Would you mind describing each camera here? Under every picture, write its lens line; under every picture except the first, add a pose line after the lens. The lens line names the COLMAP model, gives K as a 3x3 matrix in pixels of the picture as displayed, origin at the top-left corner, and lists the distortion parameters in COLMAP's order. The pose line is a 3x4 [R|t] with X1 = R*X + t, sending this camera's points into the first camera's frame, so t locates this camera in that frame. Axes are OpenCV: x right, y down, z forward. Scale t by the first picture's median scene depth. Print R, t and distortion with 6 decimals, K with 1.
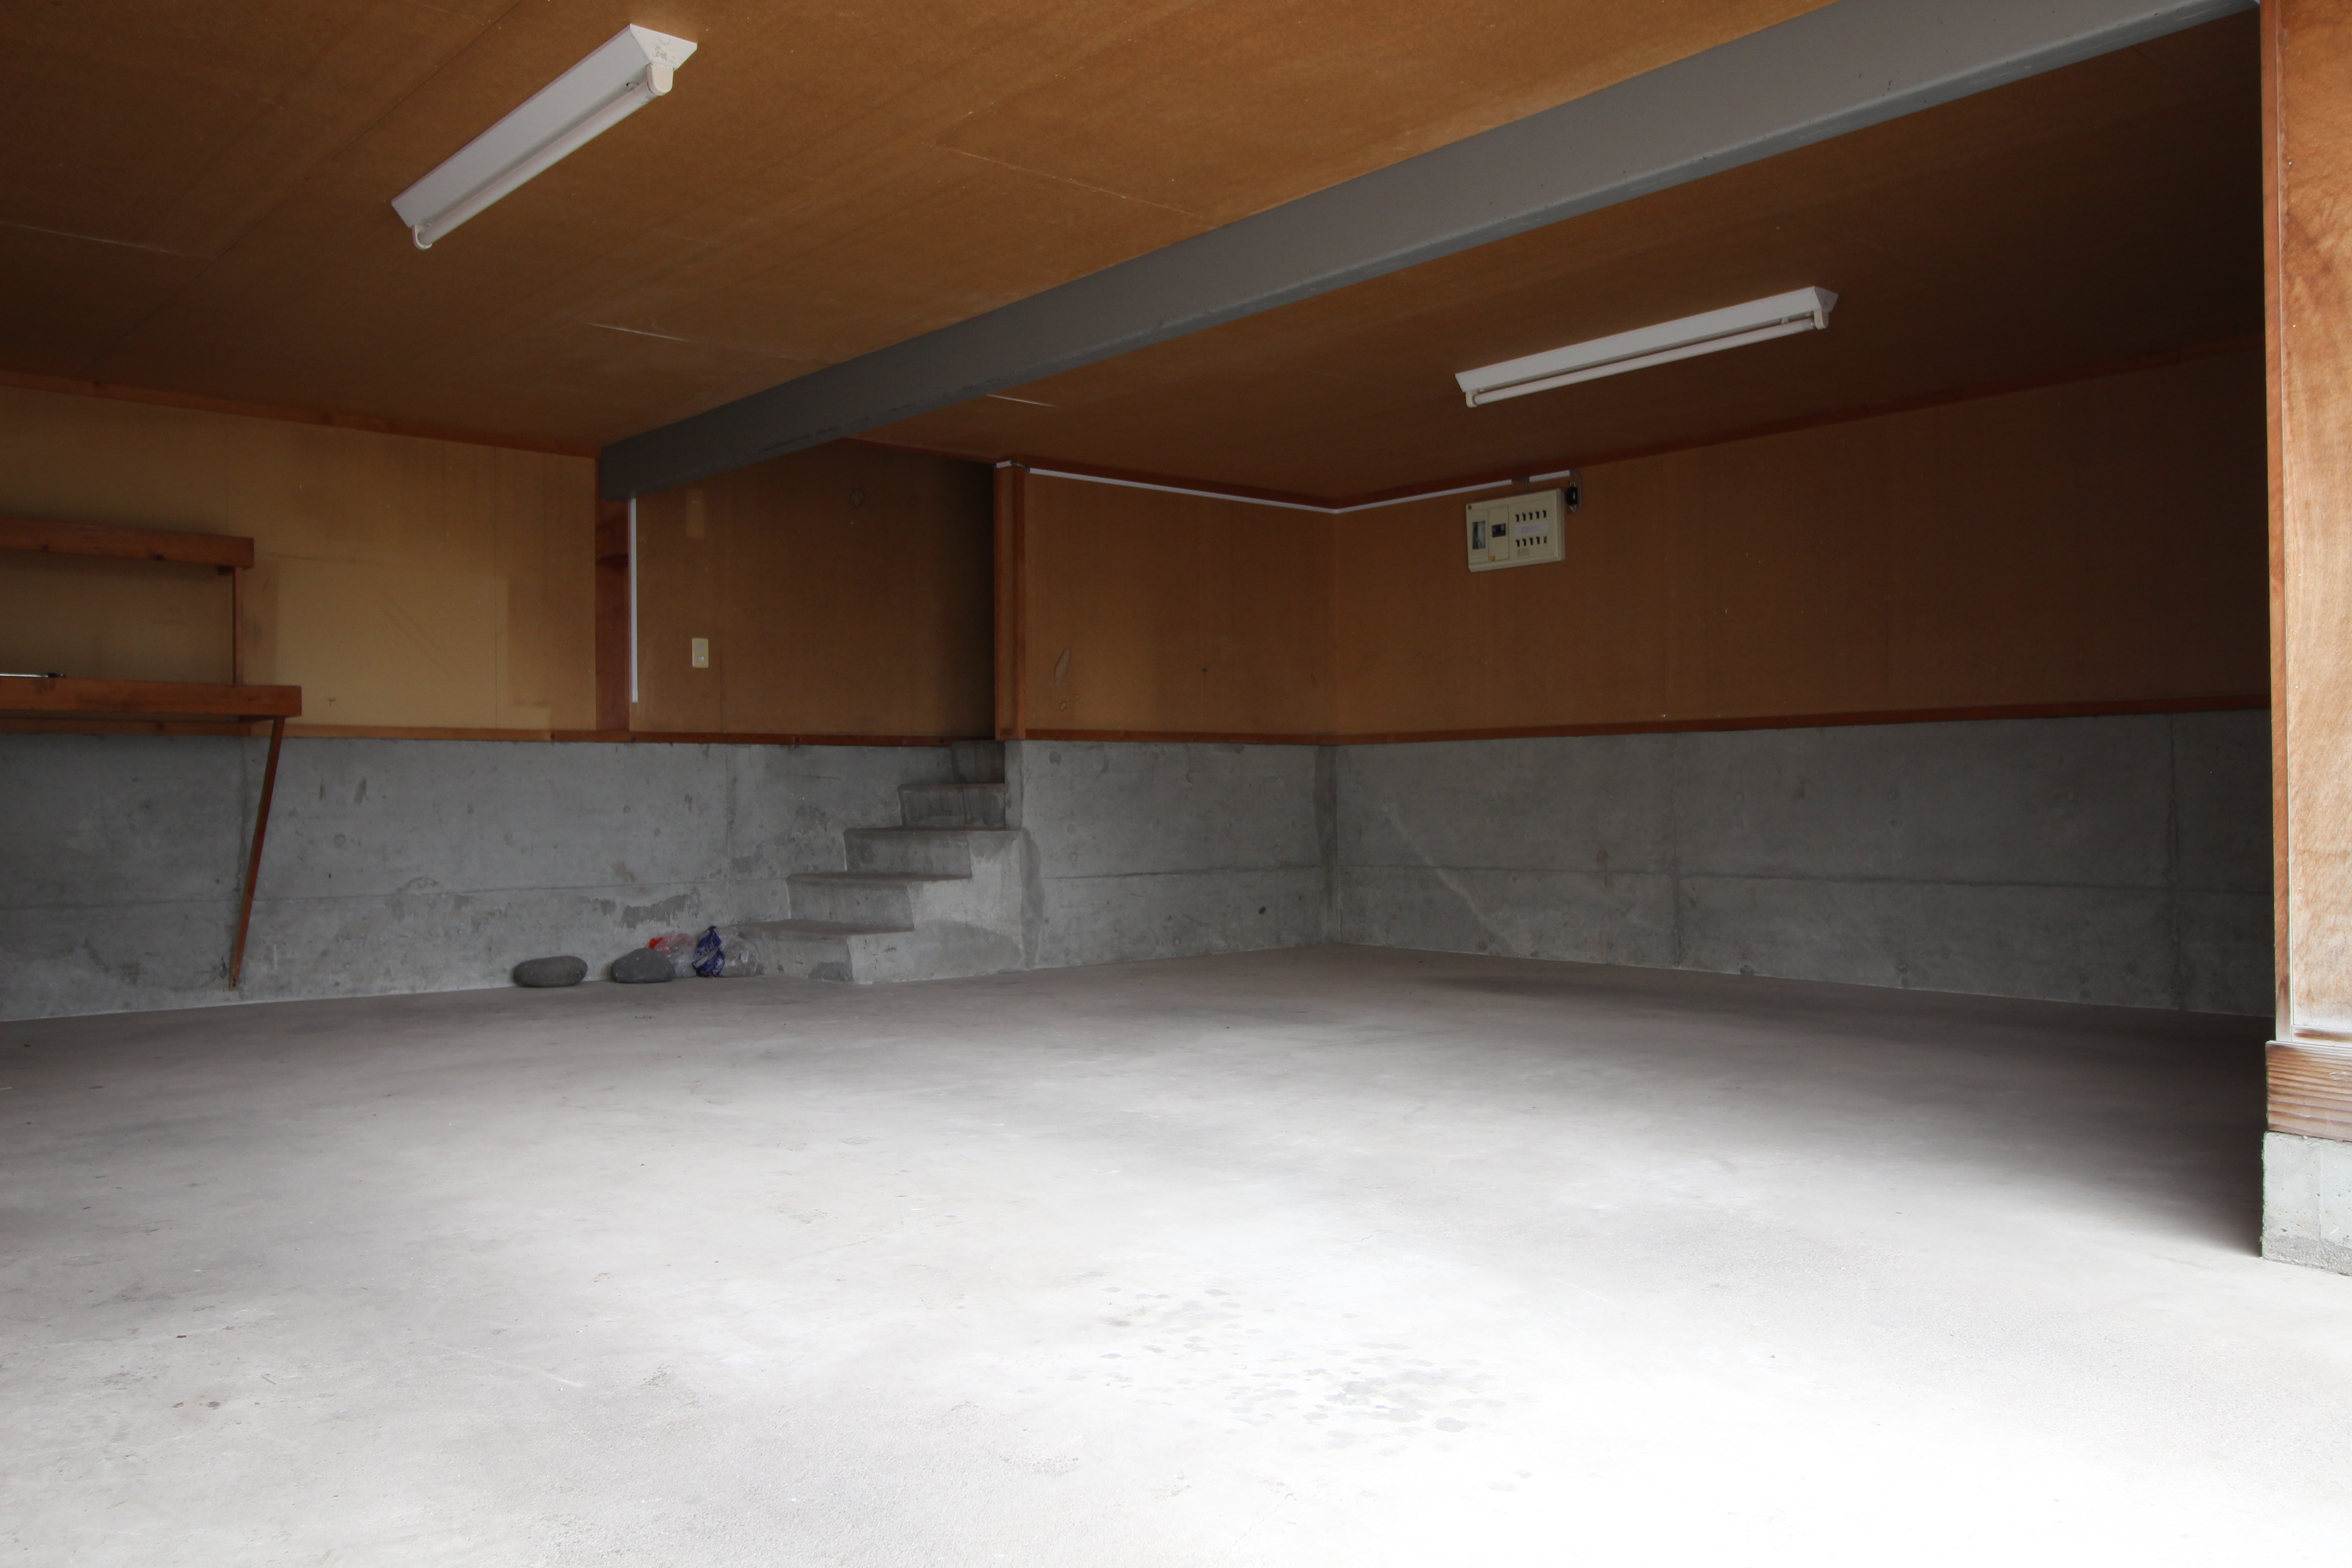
lens RADIAL K [[1826.0, 0, 1181.6], [0, 1826.0, 780.6], [0, 0, 1]] dist [0.012477, -0.005069]
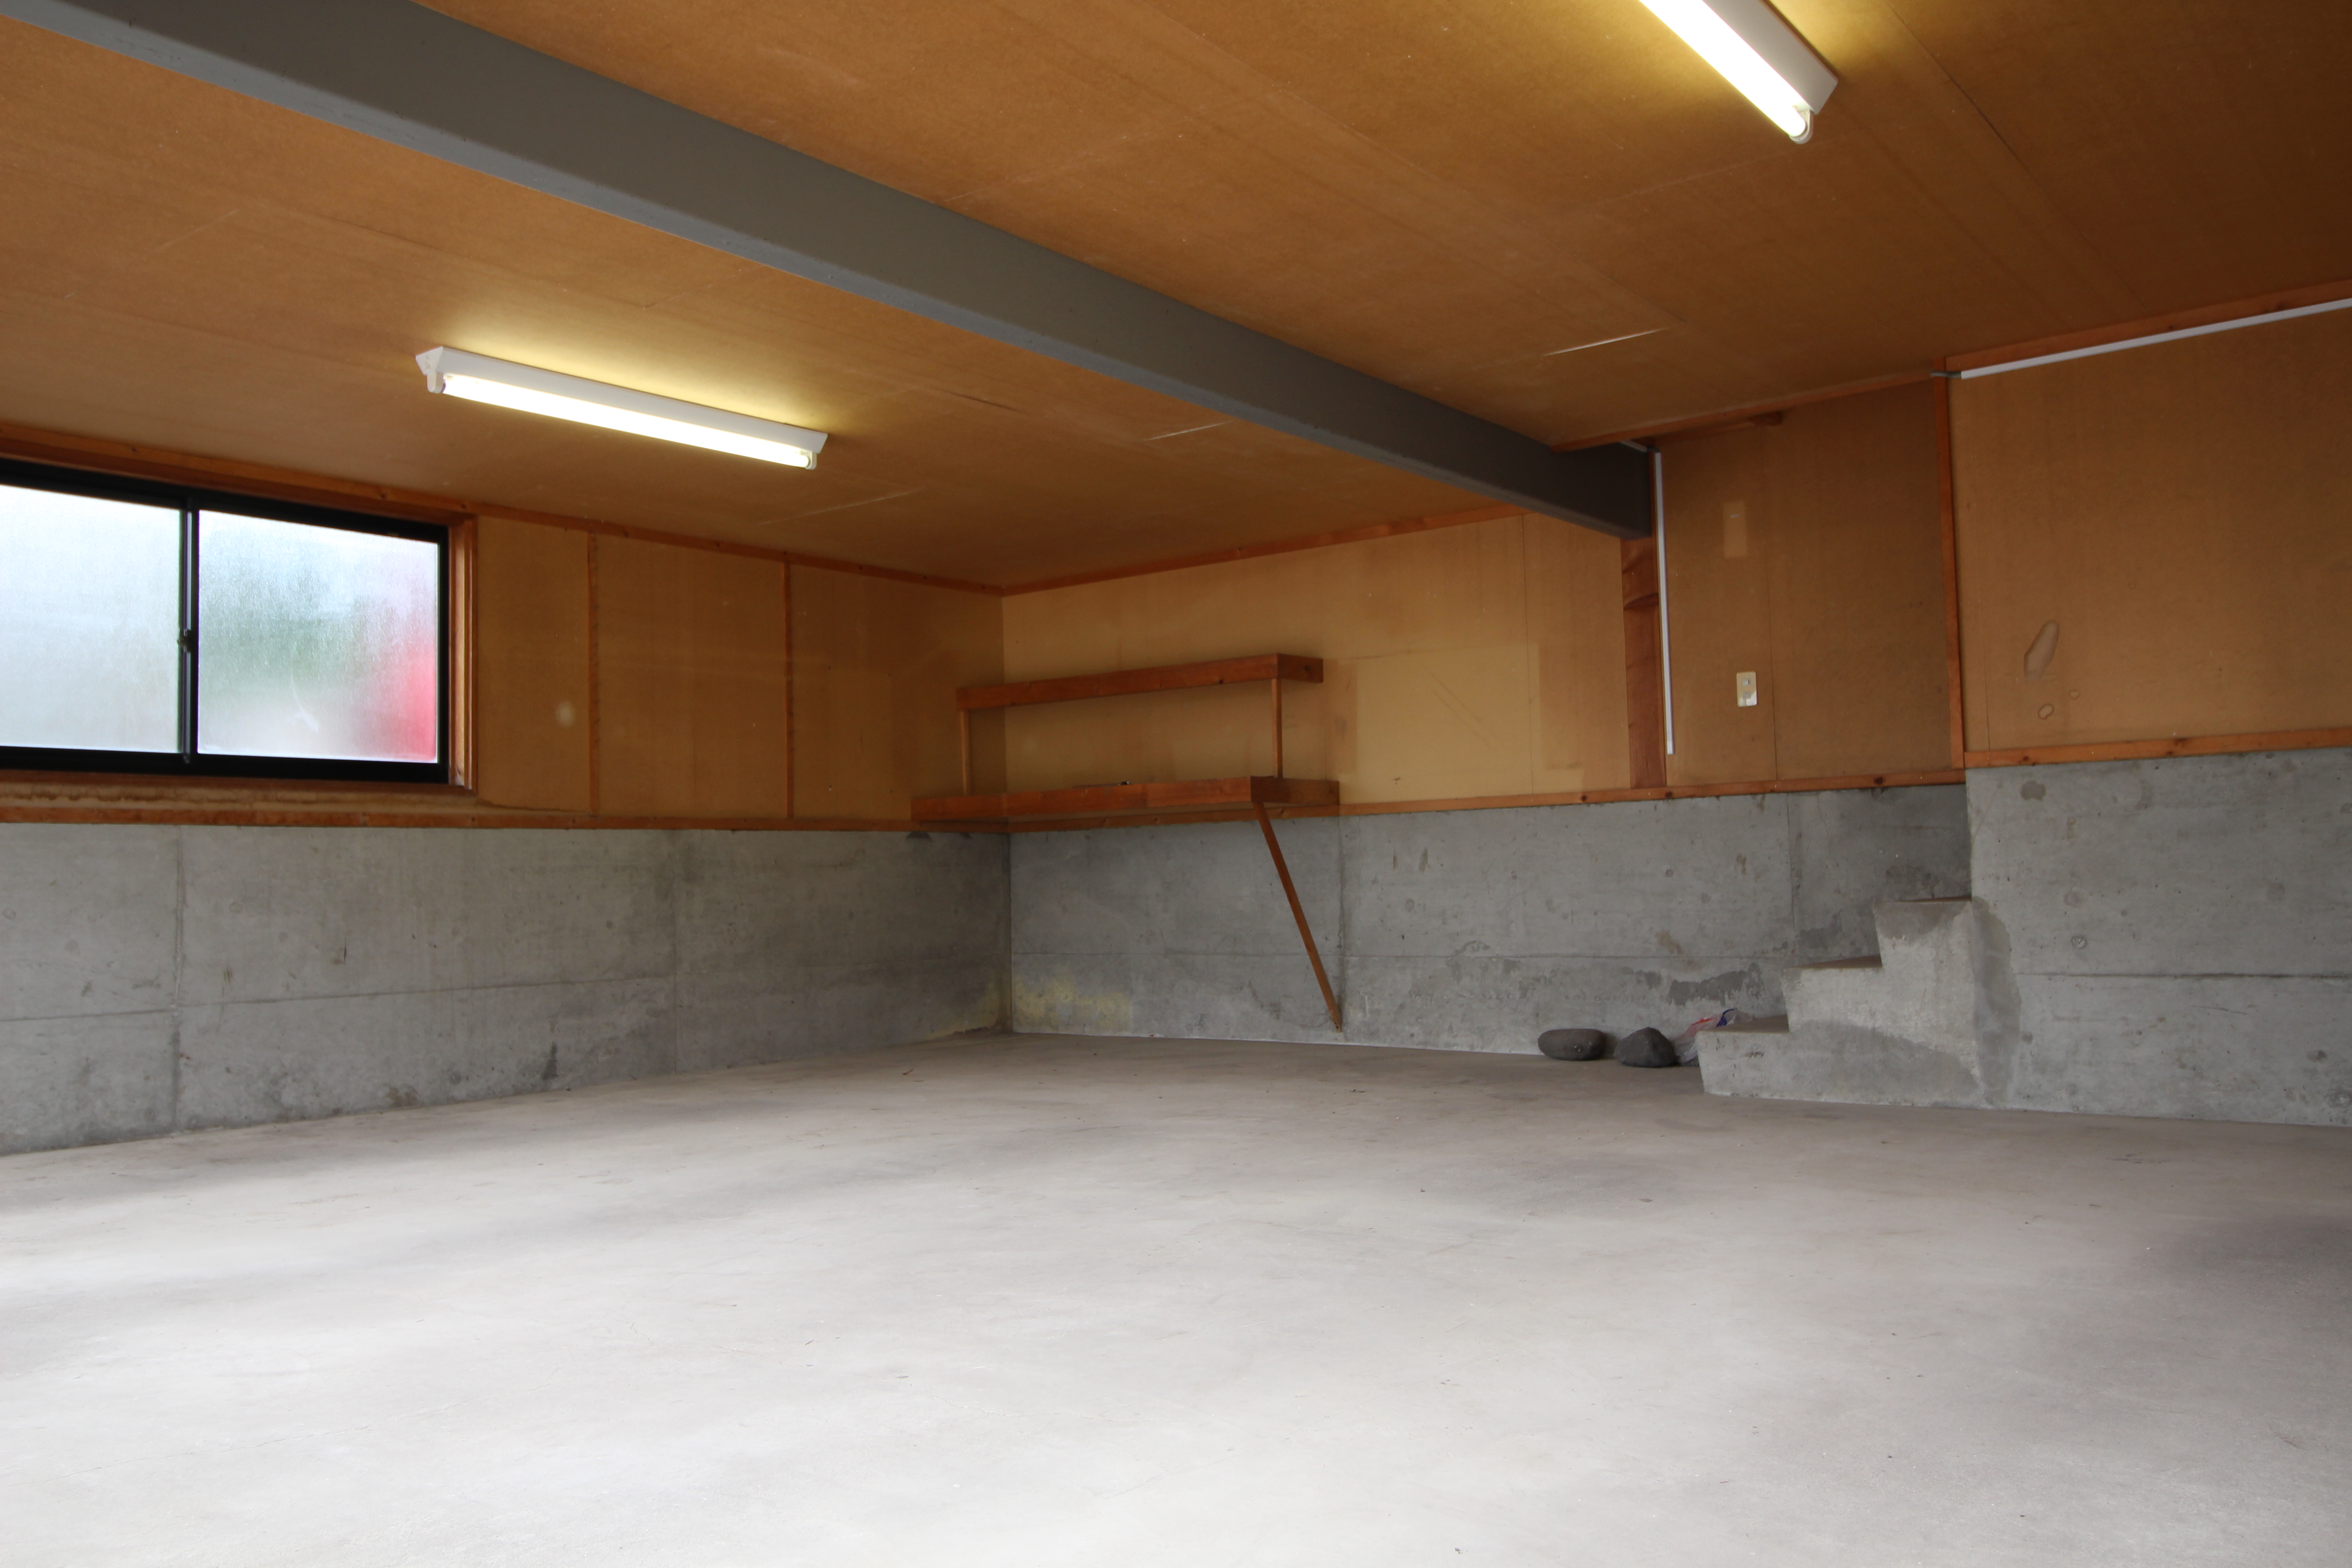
lens RADIAL K [[1826.0, 0, 1173.8], [0, 1826.0, 789.5], [0, 0, 1]] dist [0.012477, -0.005069]
pose [[0.188226, -0.048603, -0.980922, 0.543319], [0.033446, 0.998513, -0.043057, 0.005182], [0.981556, -0.024703, 0.189572, 0.592386]]
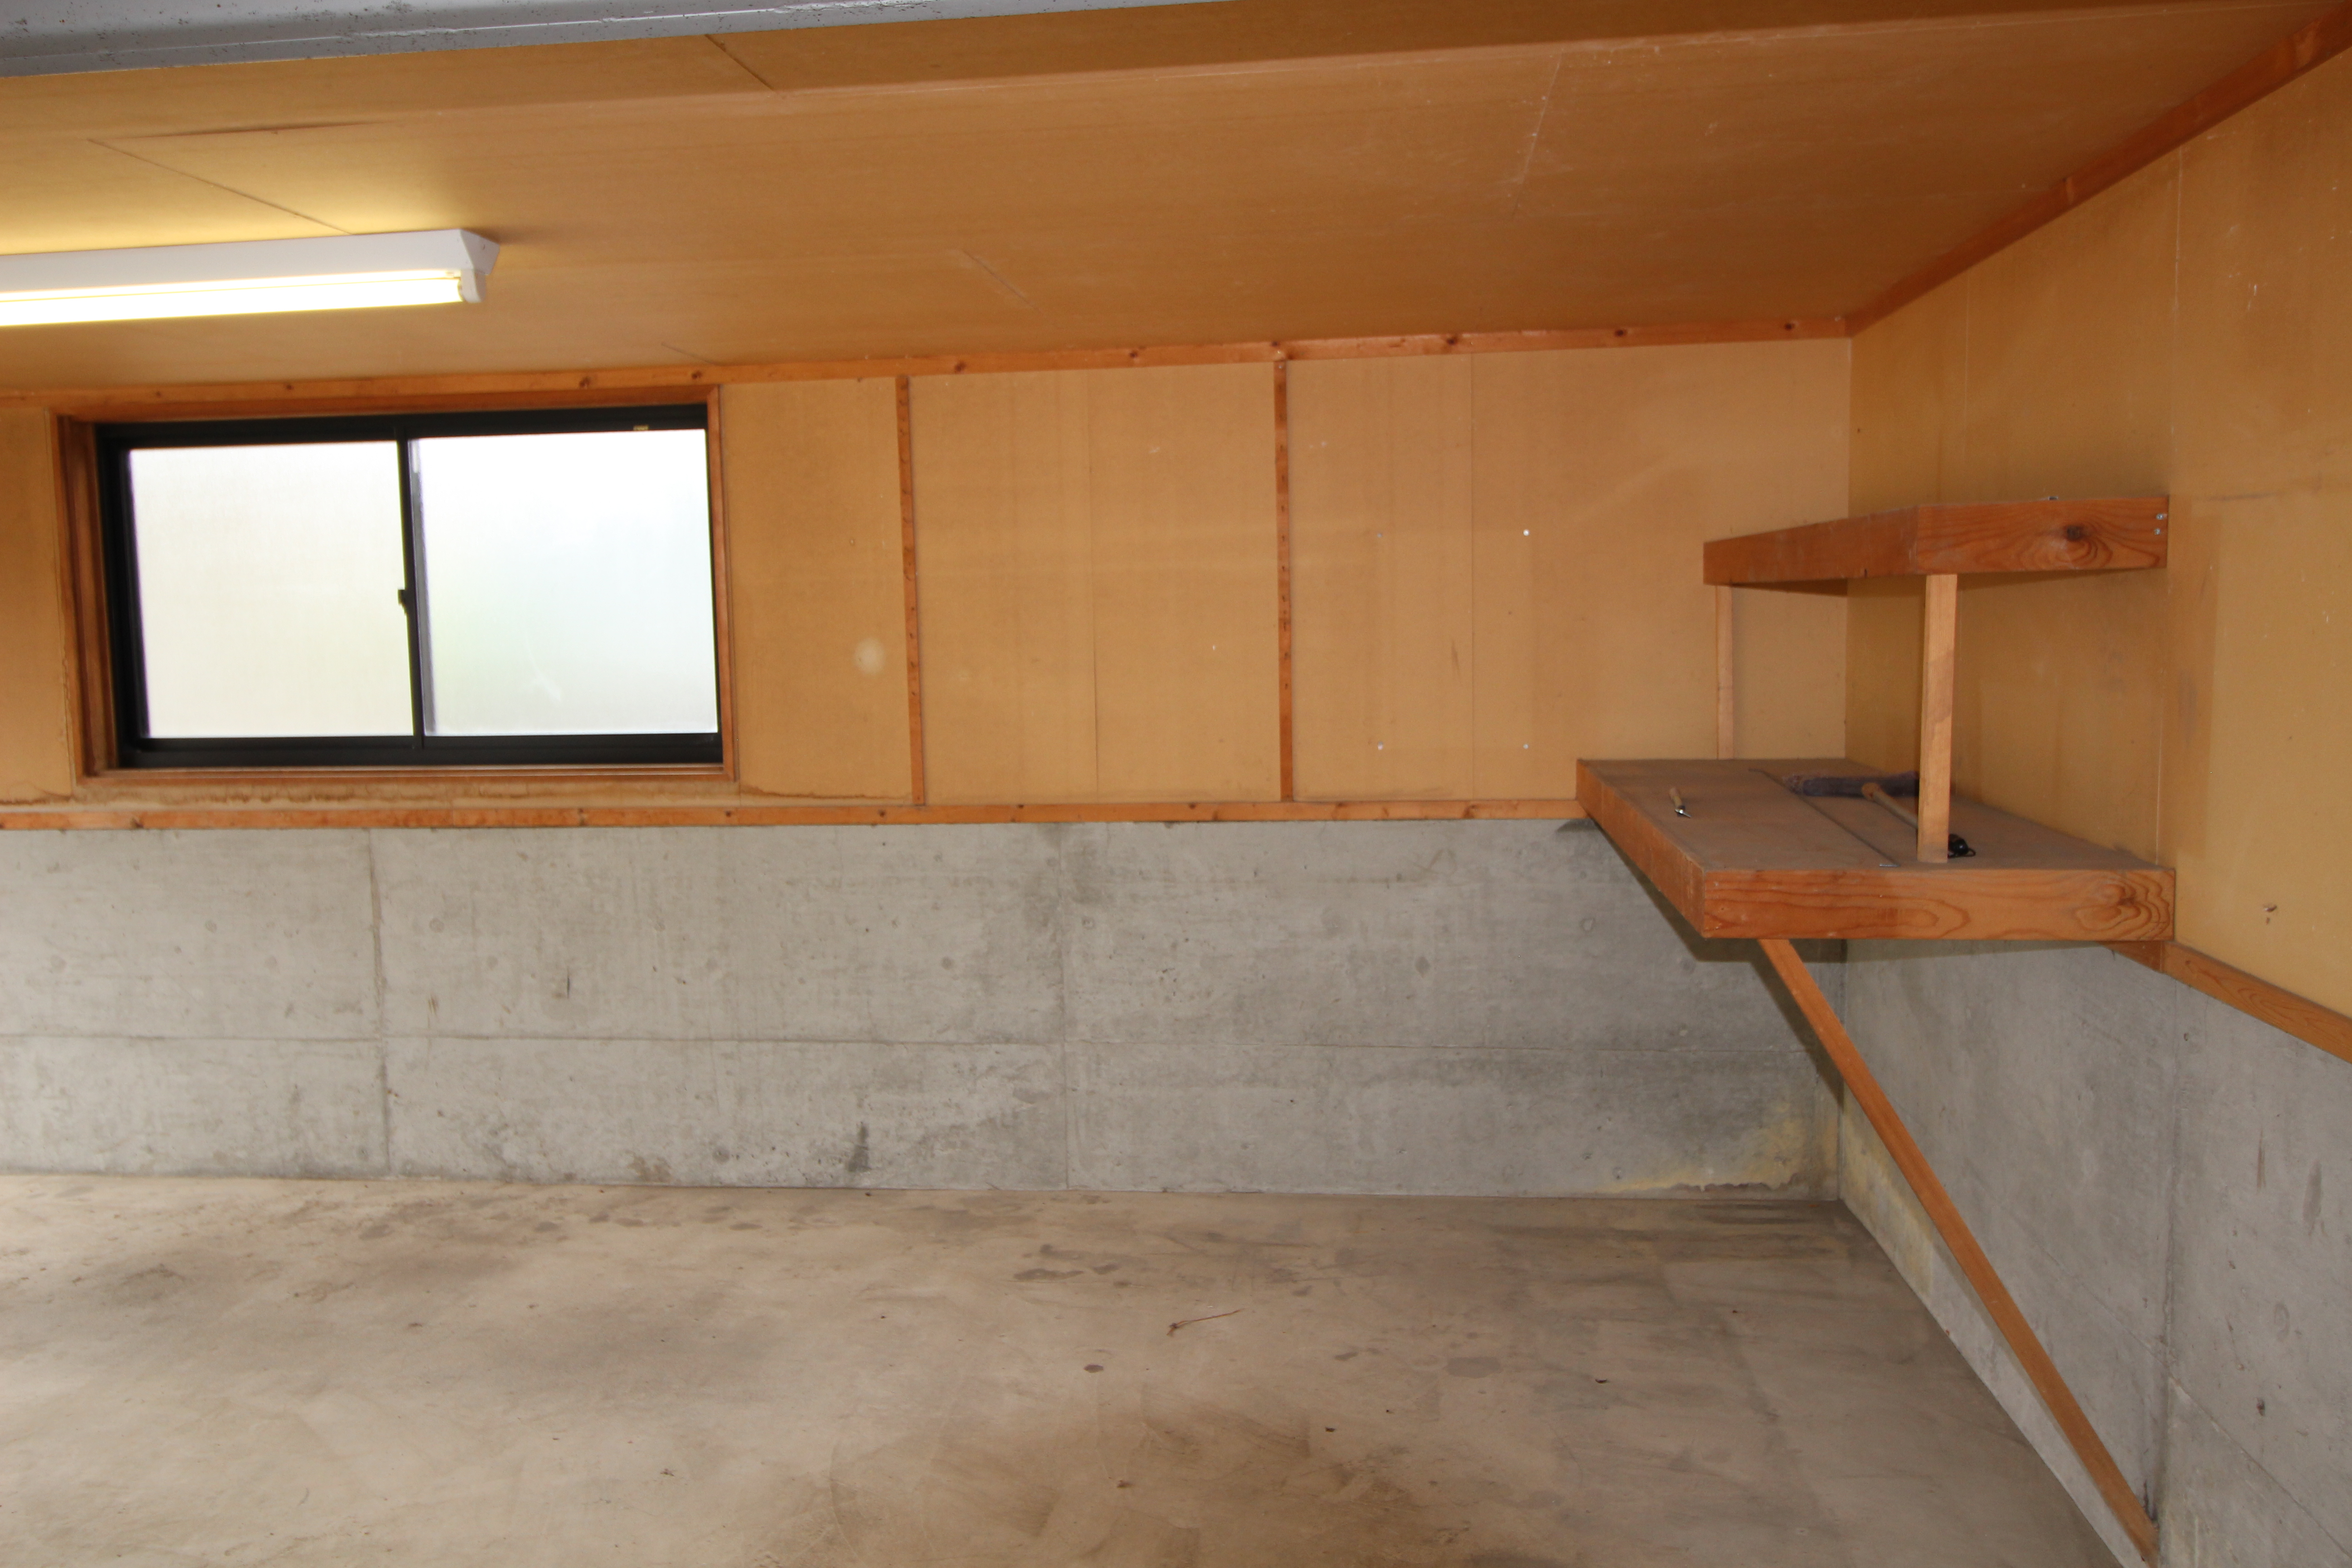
lens RADIAL K [[1826.0, 0, 1172.9], [0, 1826.0, 789.5], [0, 0, 1]] dist [0.012477, -0.005069]
pose [[-0.749503, 0.091091, -0.655704, -0.083194], [0.034490, 0.994516, 0.098736, -0.096342], [0.661102, 0.051387, -0.748534, 1.010457]]
